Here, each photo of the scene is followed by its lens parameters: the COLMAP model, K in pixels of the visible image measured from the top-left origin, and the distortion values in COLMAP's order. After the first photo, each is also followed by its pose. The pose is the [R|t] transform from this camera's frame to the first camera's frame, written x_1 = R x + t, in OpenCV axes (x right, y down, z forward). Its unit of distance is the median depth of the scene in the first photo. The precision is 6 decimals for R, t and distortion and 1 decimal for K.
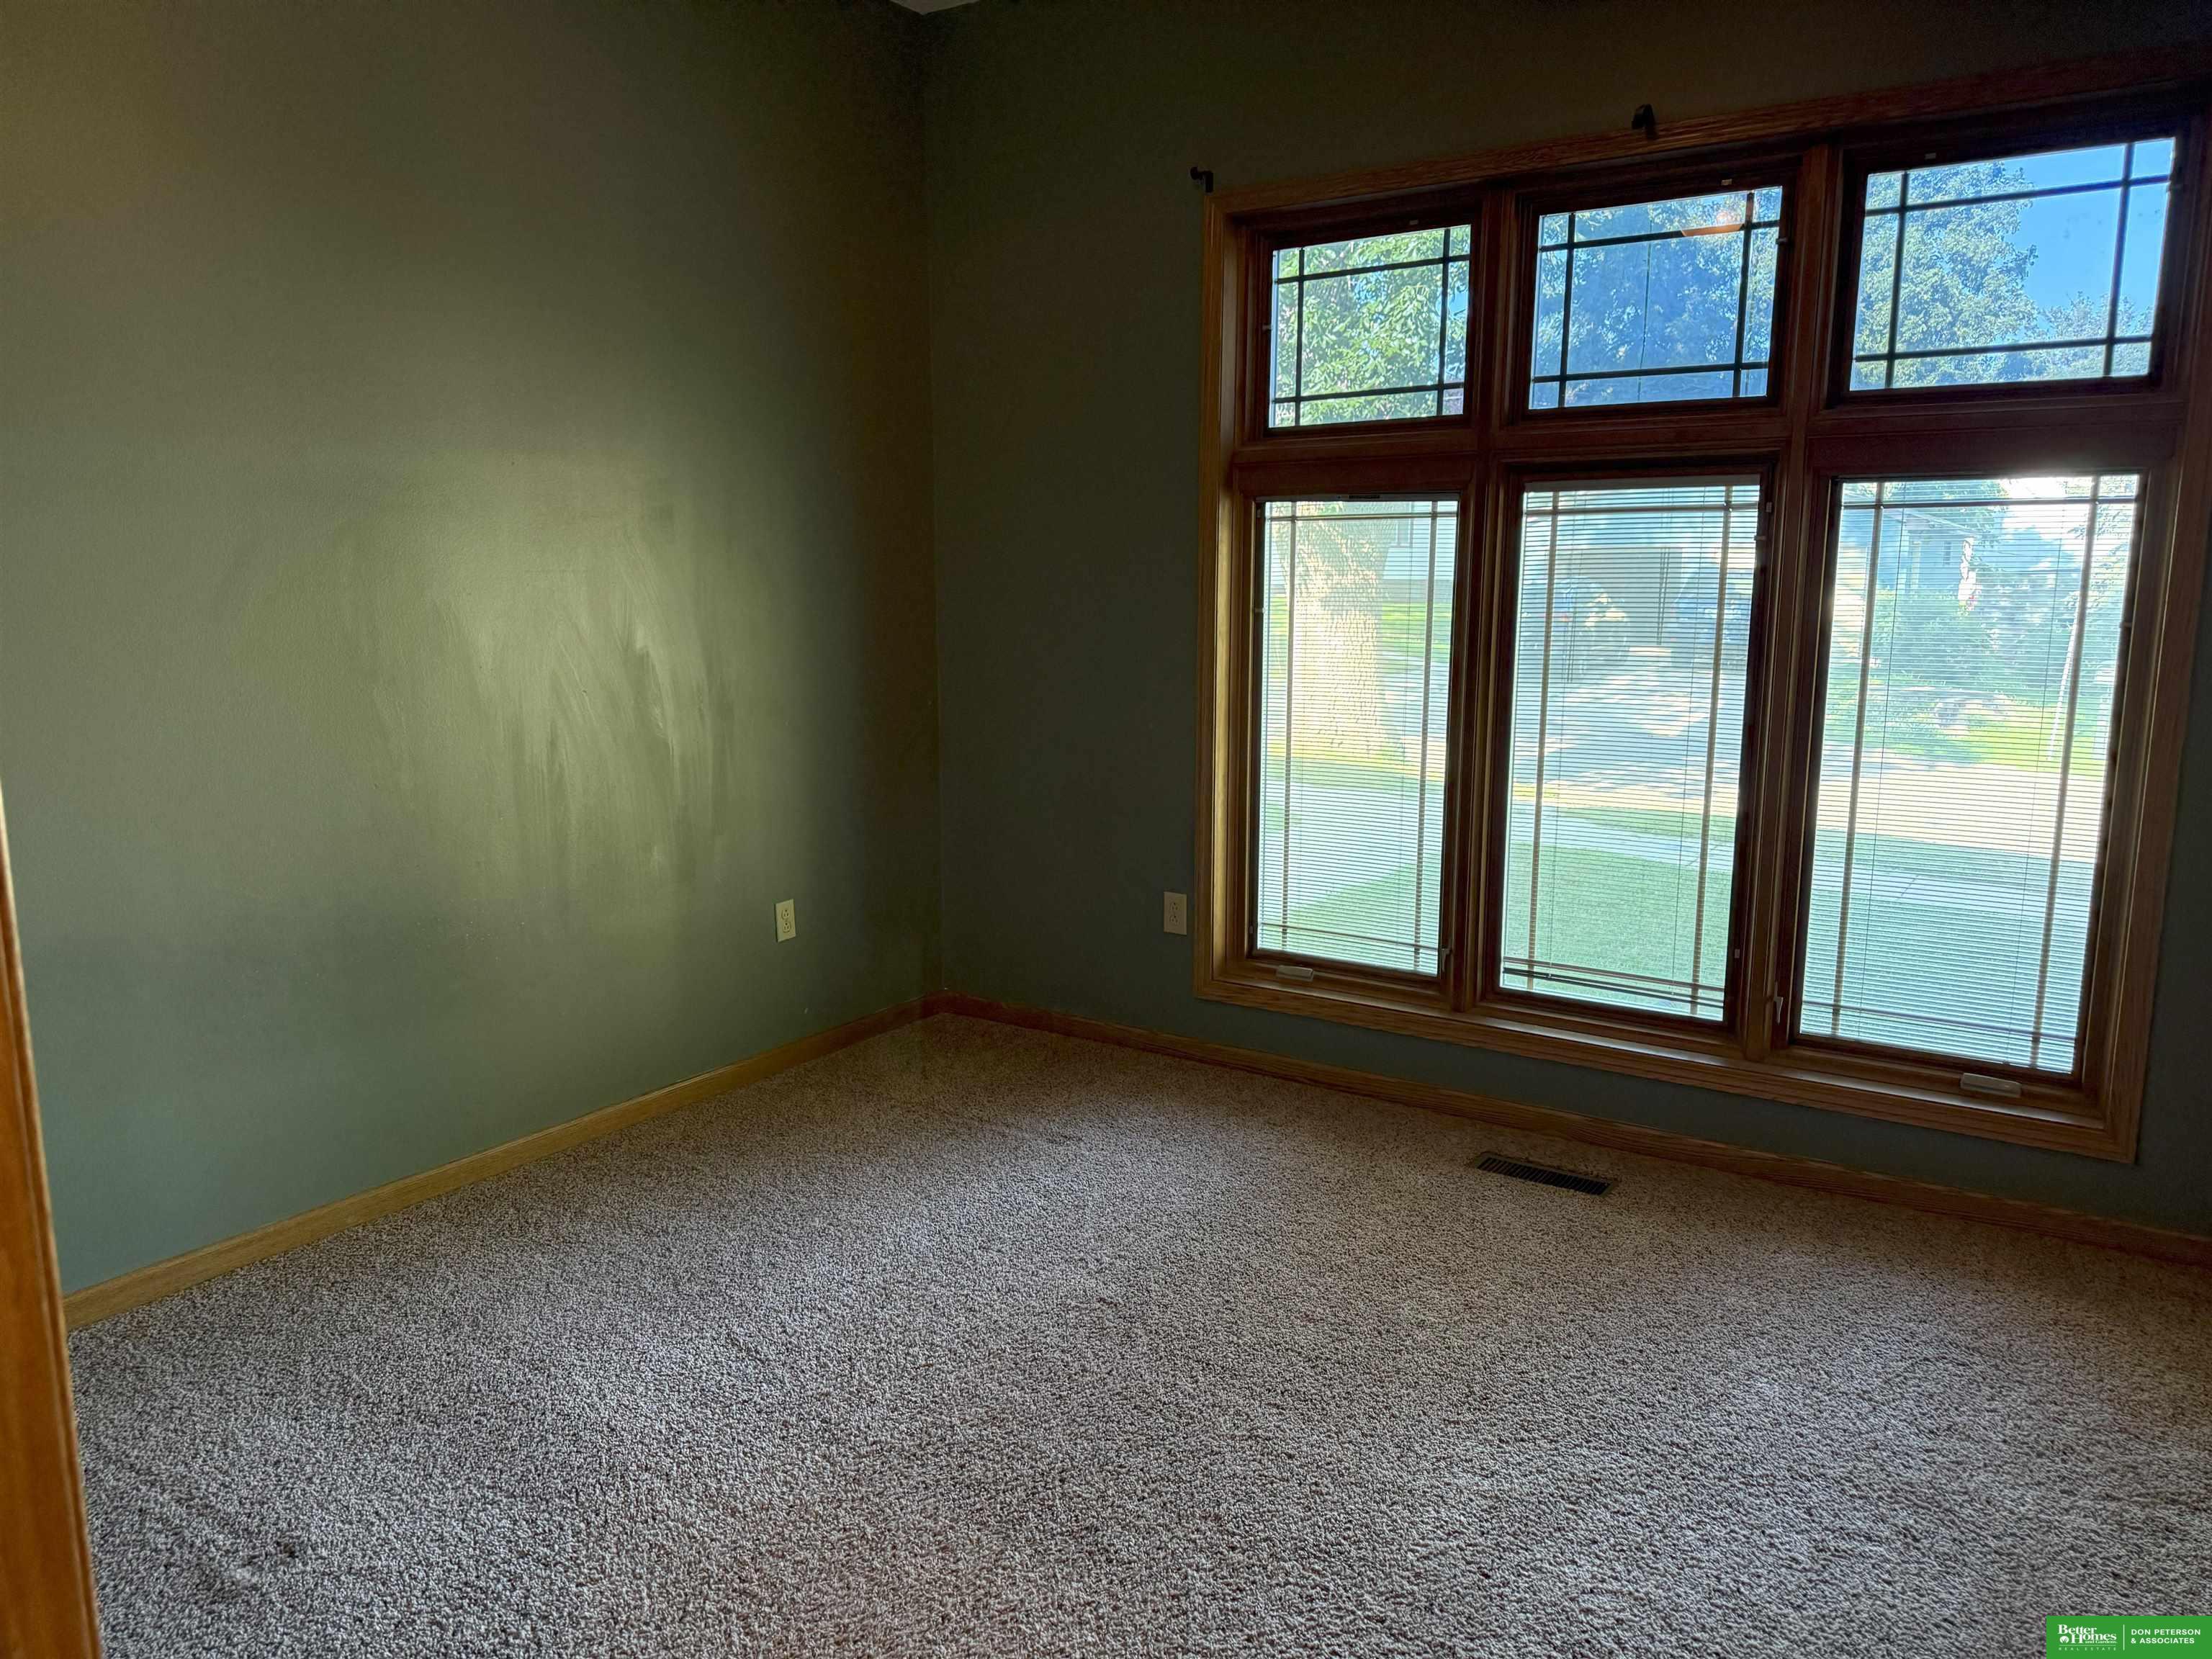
lens RADIAL K [[1575.2, 0, 1094.9], [0, 1575.2, 846.4], [0, 0, 1]] dist [0.082598, -0.143235]
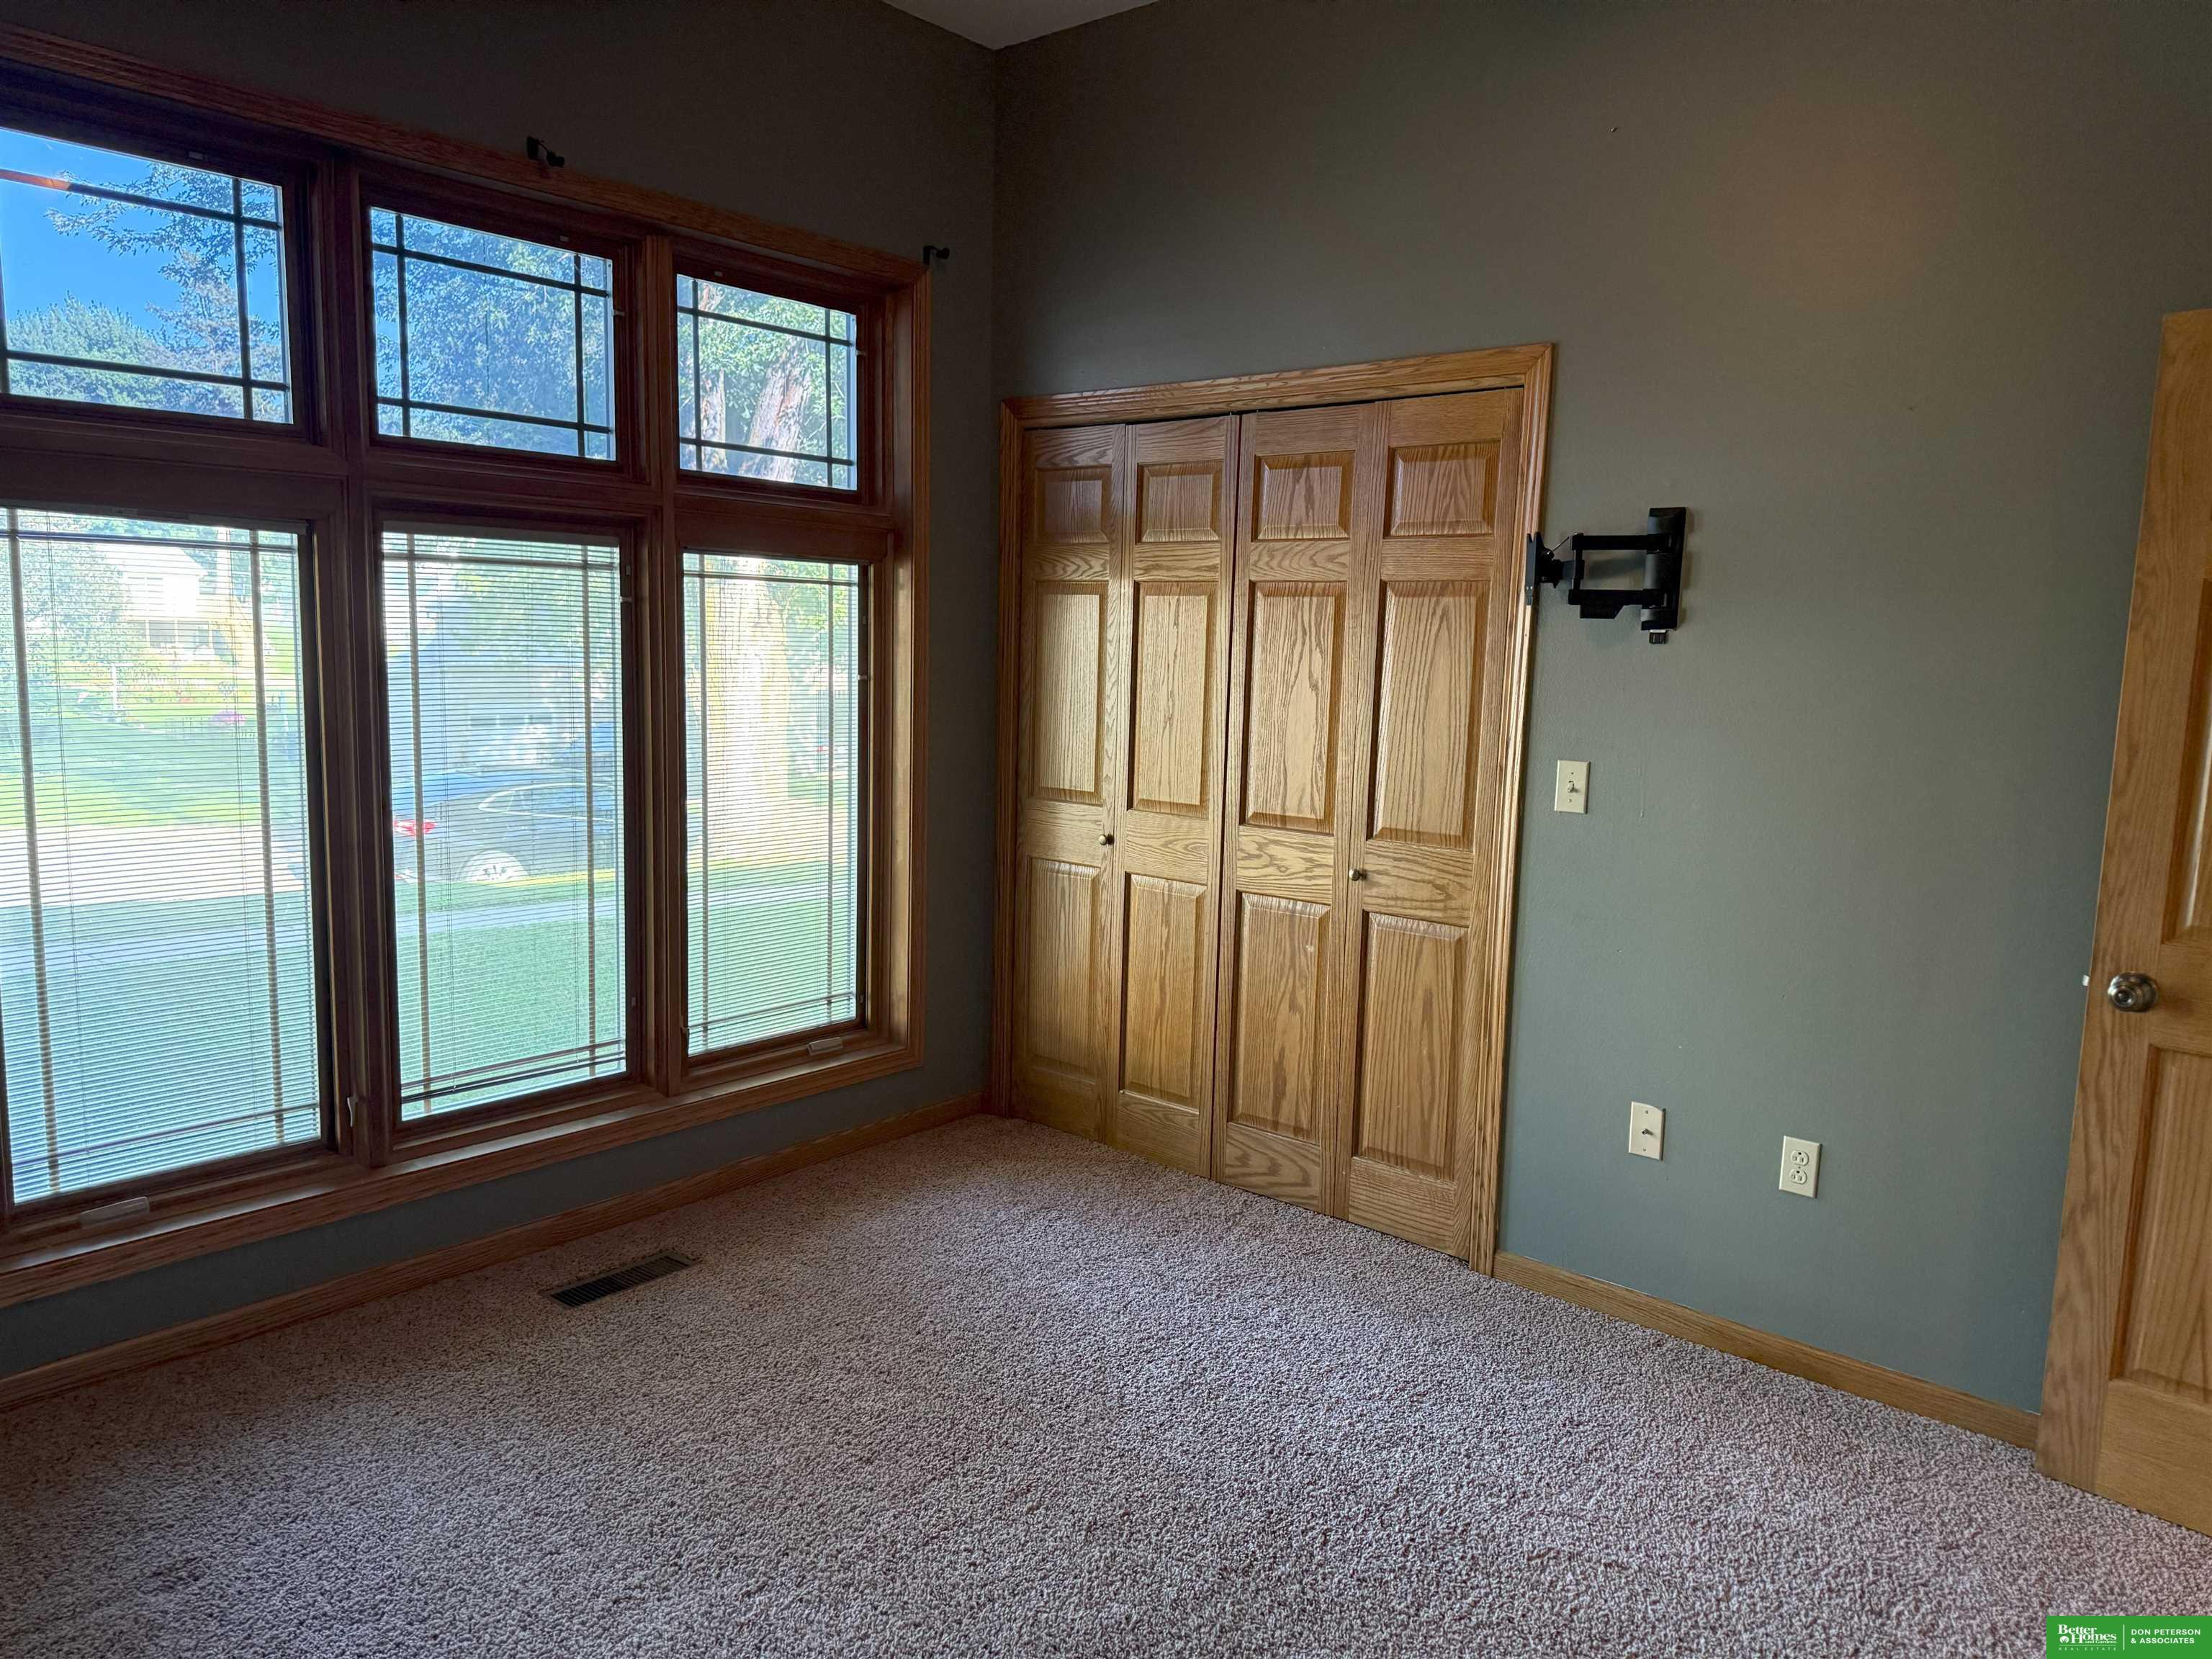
lens RADIAL K [[1575.2, 0, 1094.9], [0, 1575.2, 846.4], [0, 0, 1]] dist [0.082598, -0.143235]
pose [[0.086124, -0.131242, 0.987602, -0.561359], [0.141061, 0.982905, 0.118316, -0.109008], [-0.986248, 0.129122, 0.103164, 0.582849]]
